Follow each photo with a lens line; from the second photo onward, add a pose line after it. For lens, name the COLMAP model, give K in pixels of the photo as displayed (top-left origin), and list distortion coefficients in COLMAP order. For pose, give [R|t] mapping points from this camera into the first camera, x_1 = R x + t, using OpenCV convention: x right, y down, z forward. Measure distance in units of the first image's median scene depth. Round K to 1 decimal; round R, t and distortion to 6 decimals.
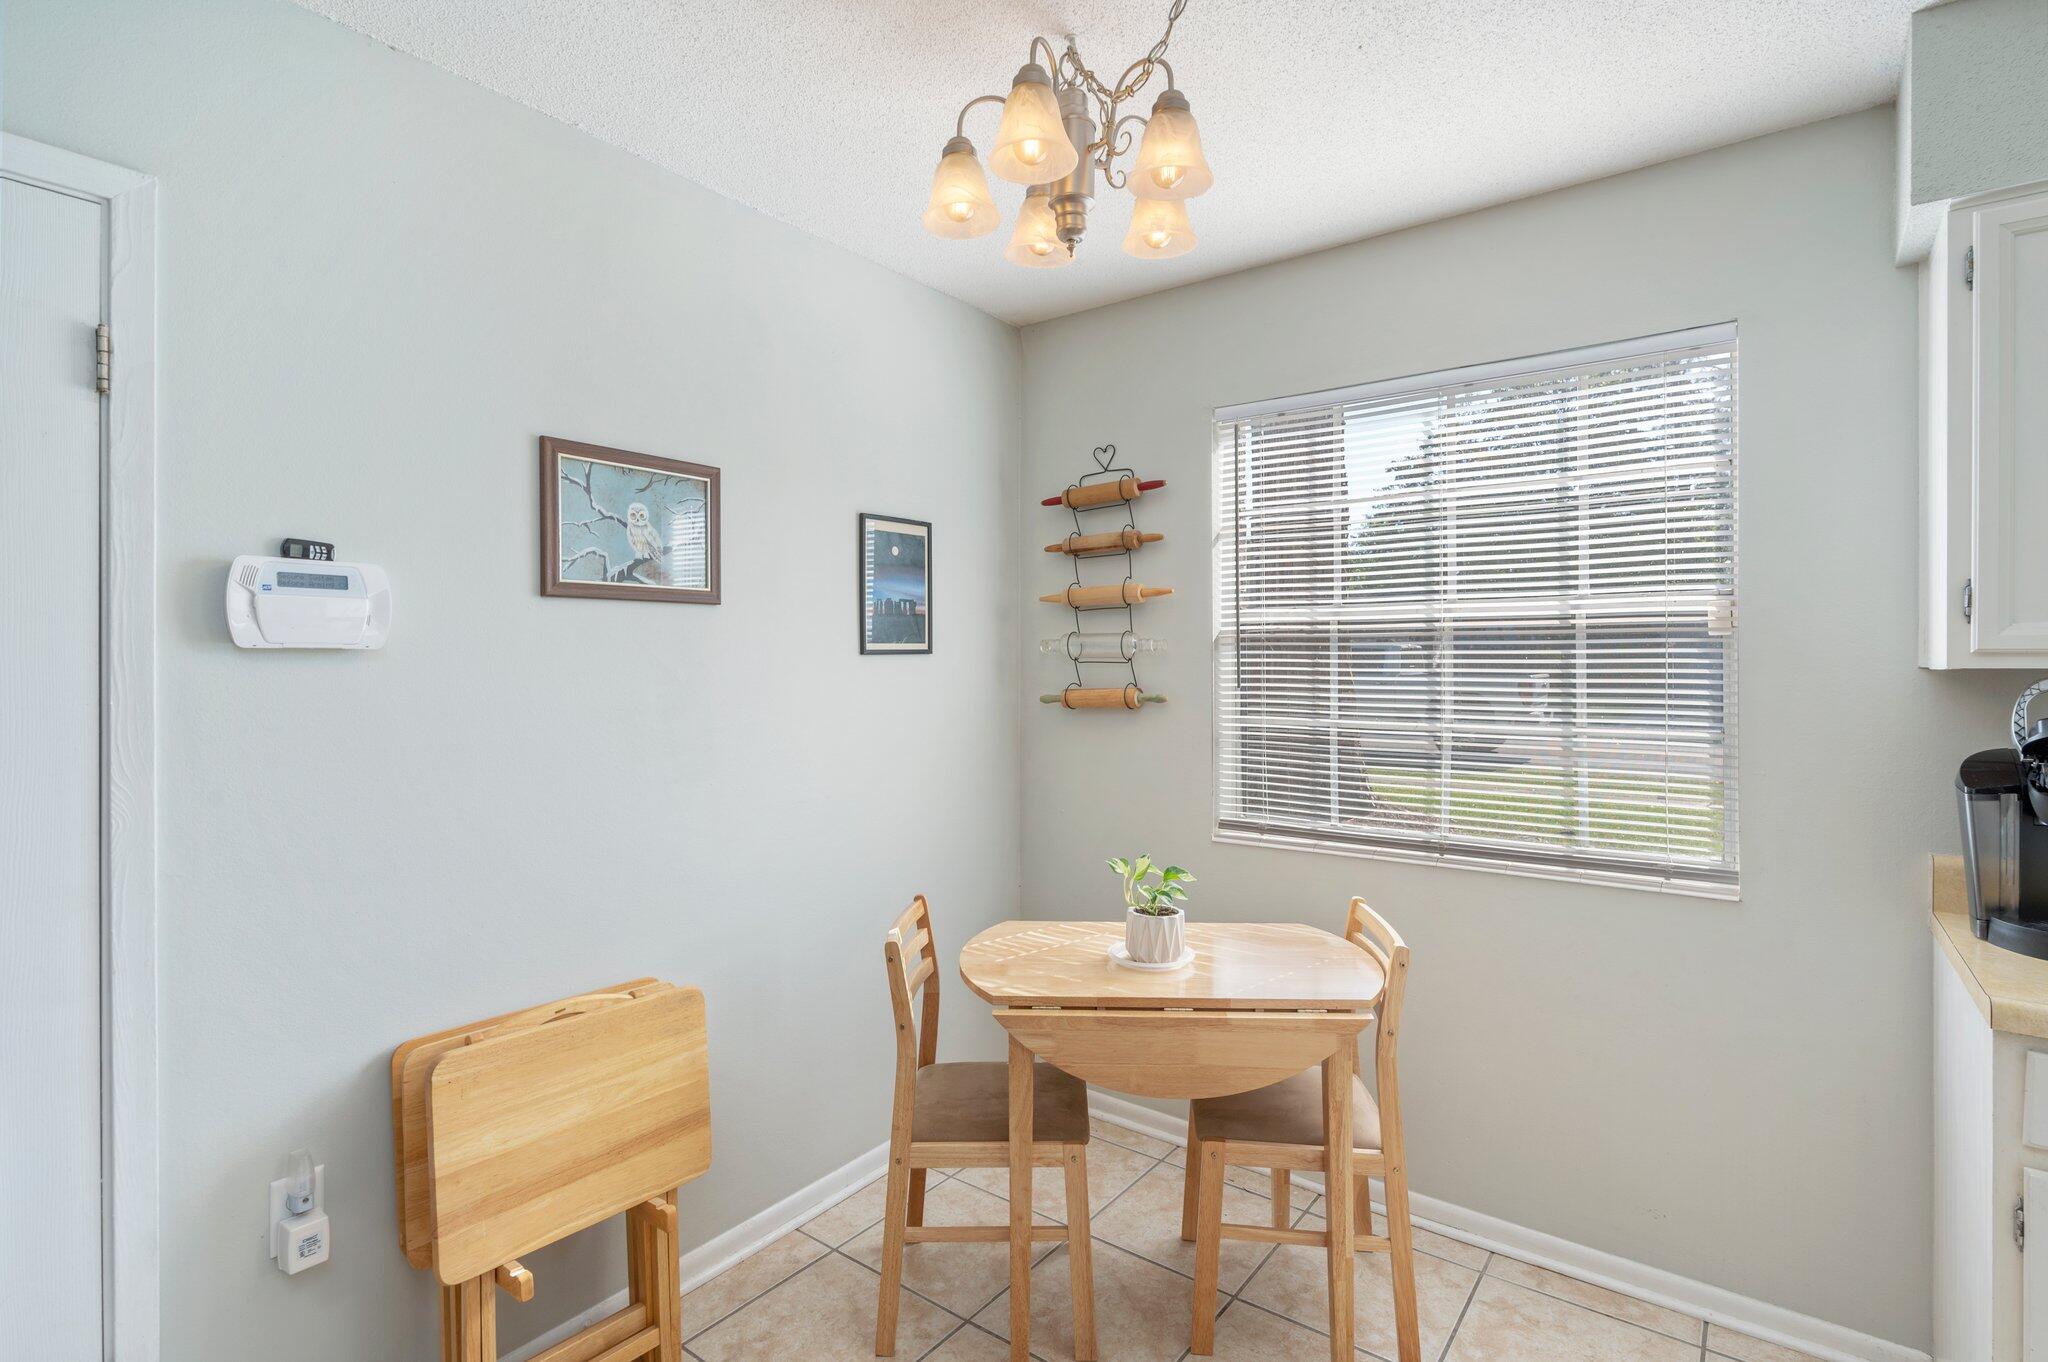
lens RADIAL K [[991.1, 0, 1030.7], [0, 991.1, 667.7], [0, 0, 1]] dist [-0.000611, 0.000224]
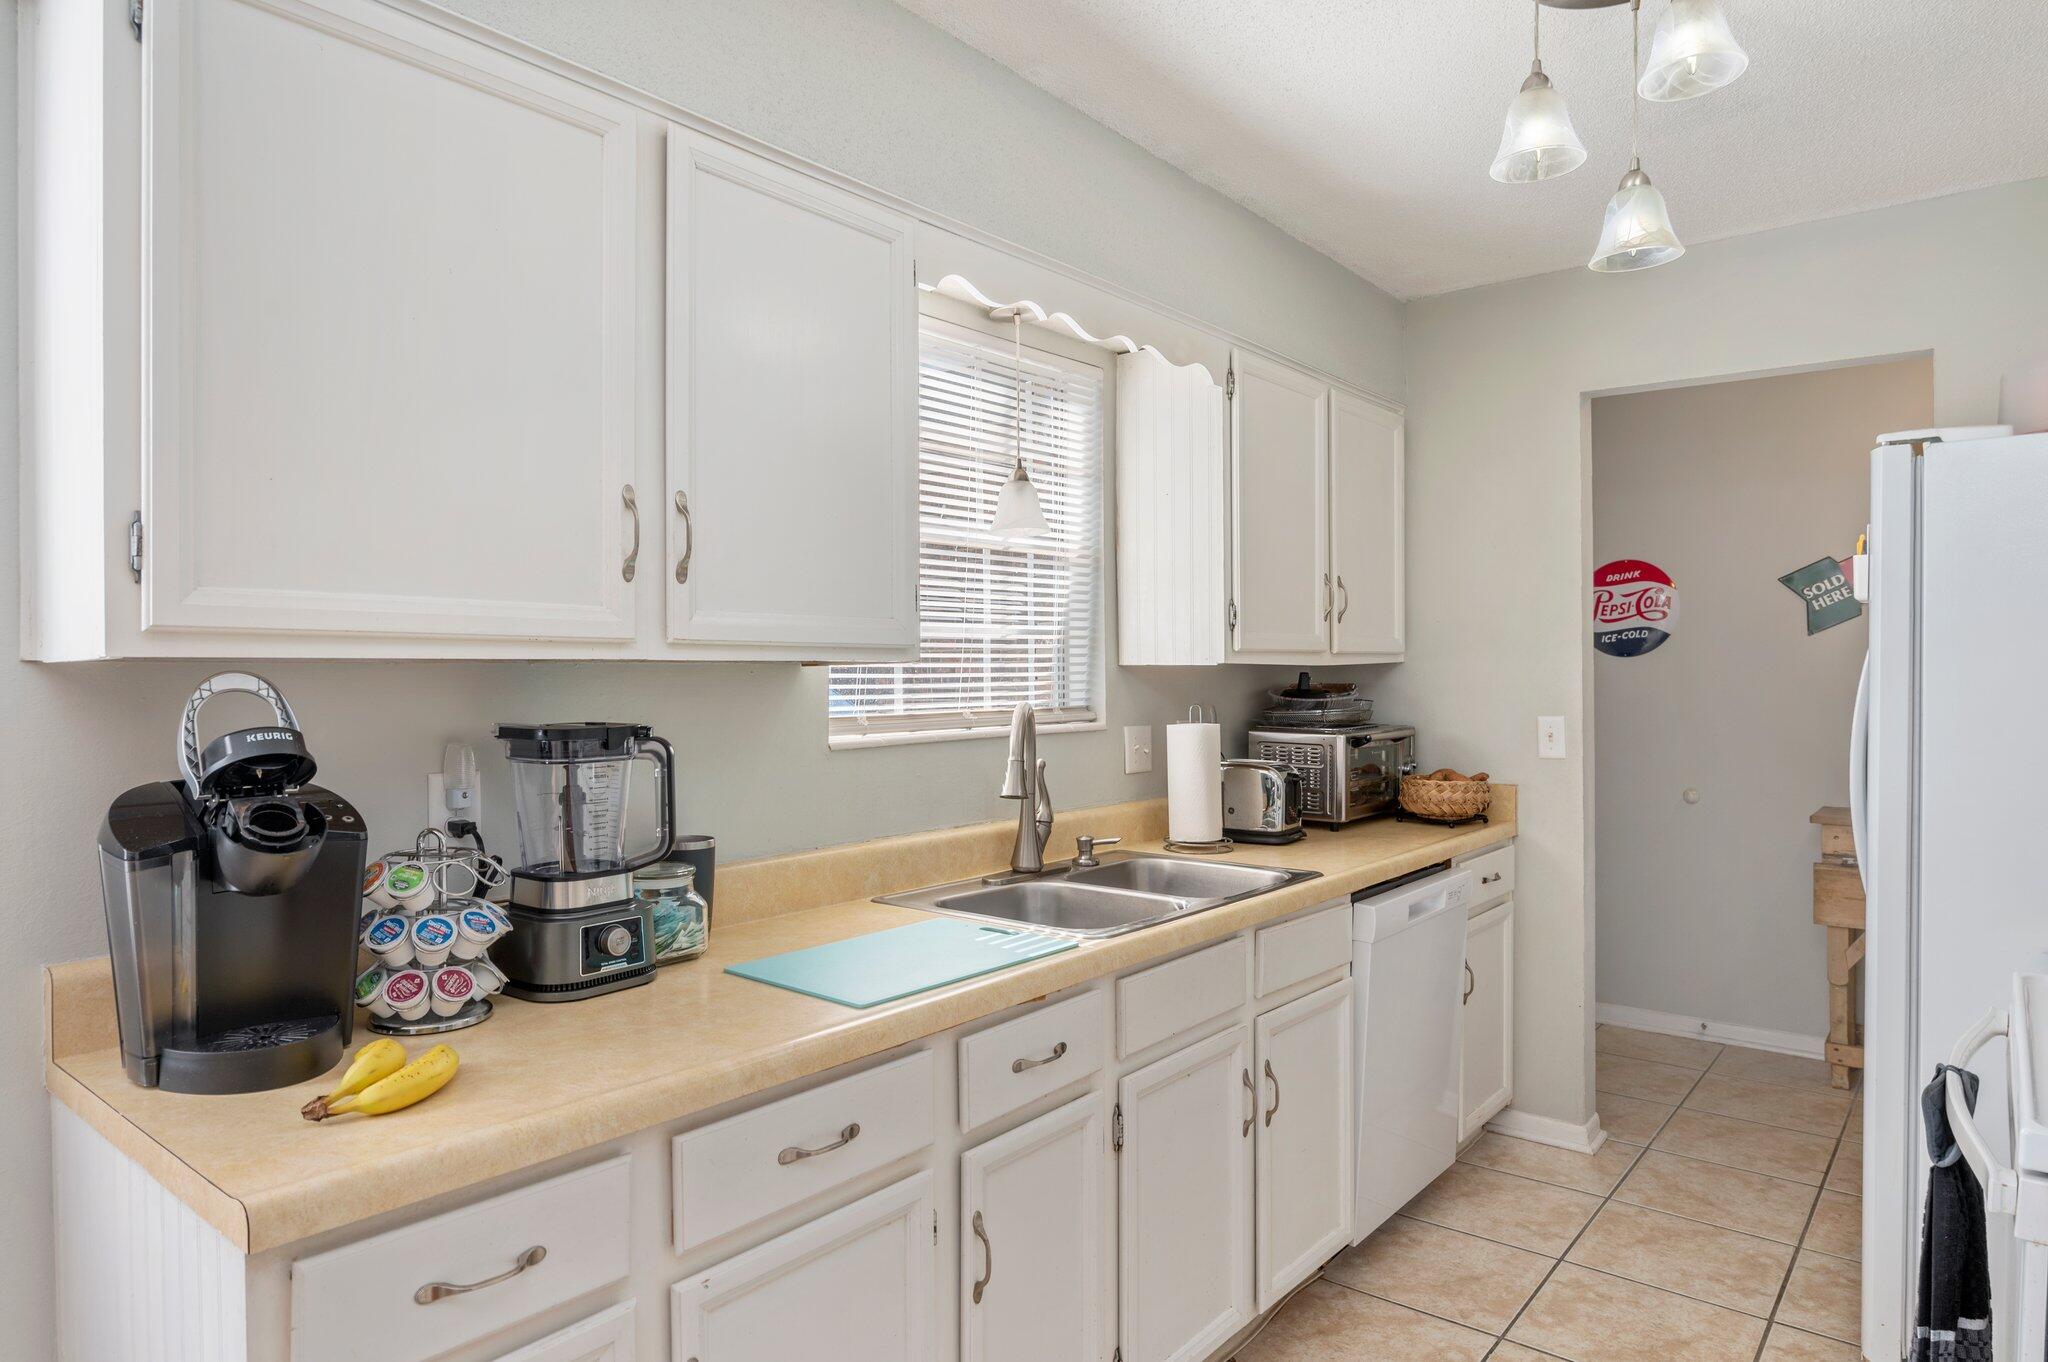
lens RADIAL K [[1217.6, 0, 1003.5], [0, 1217.6, 684.5], [0, 0, 1]] dist [-0.013149, -0.001768]
pose [[0.056551, -0.007534, 0.998371, 0.225912], [0.007662, 0.999945, 0.007112, 0.015906], [-0.998370, 0.007248, 0.056606, 0.414142]]
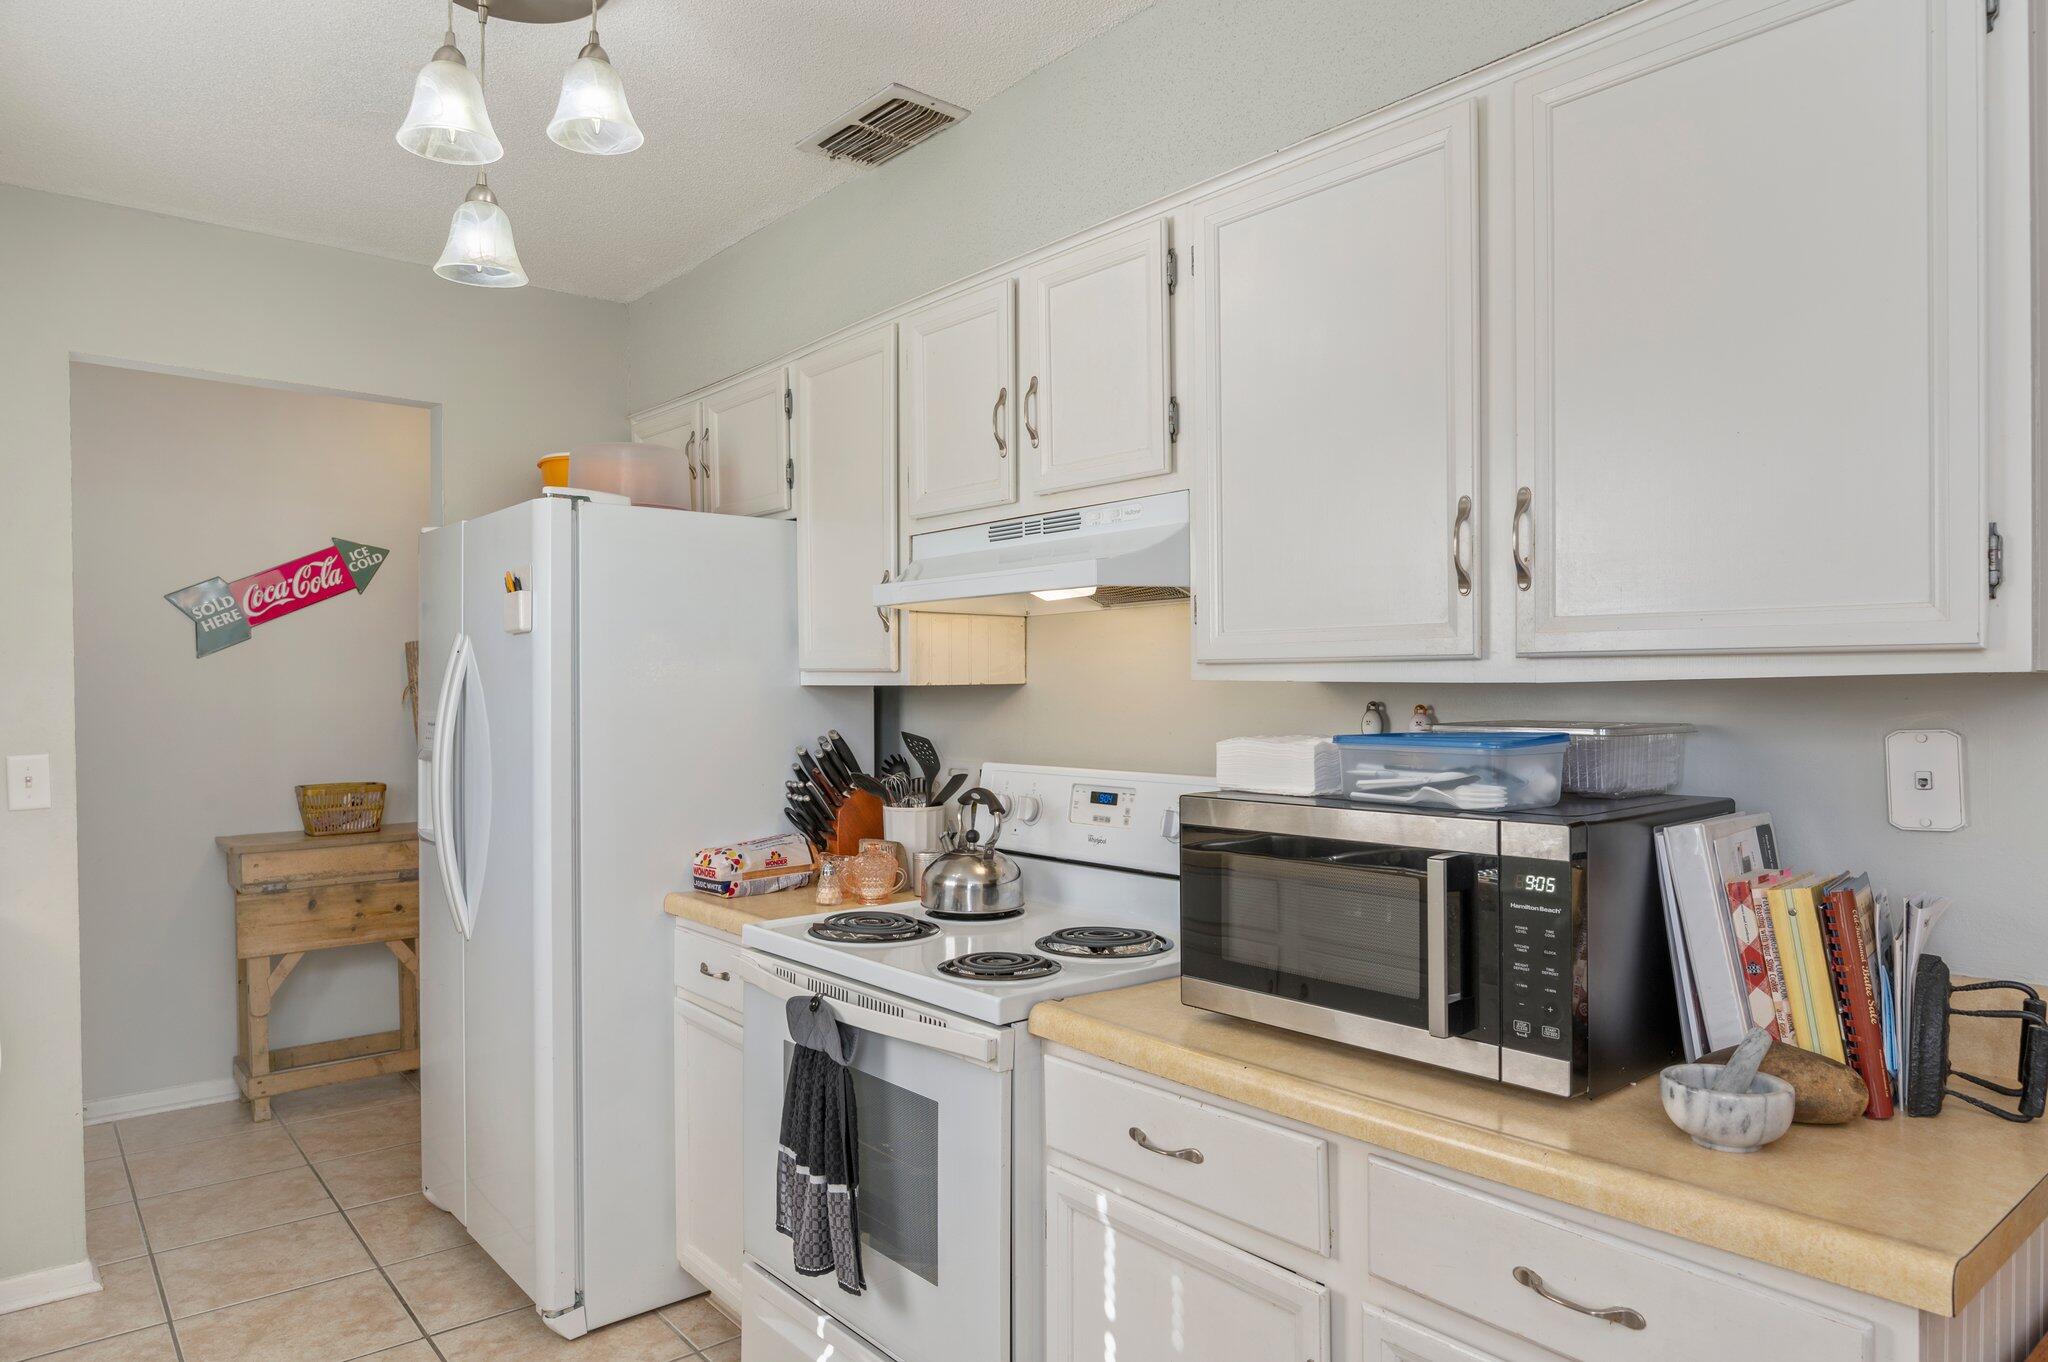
lens RADIAL K [[1261.0, 0, 1044.9], [0, 1261.0, 686.7], [0, 0, 1]] dist [-0.017126, 0.000328]
pose [[-0.976314, 0.007631, 0.216224, 0.665651], [0.008362, 0.999962, 0.002467, 0.008955], [-0.216197, 0.004217, -0.976341, 0.919597]]
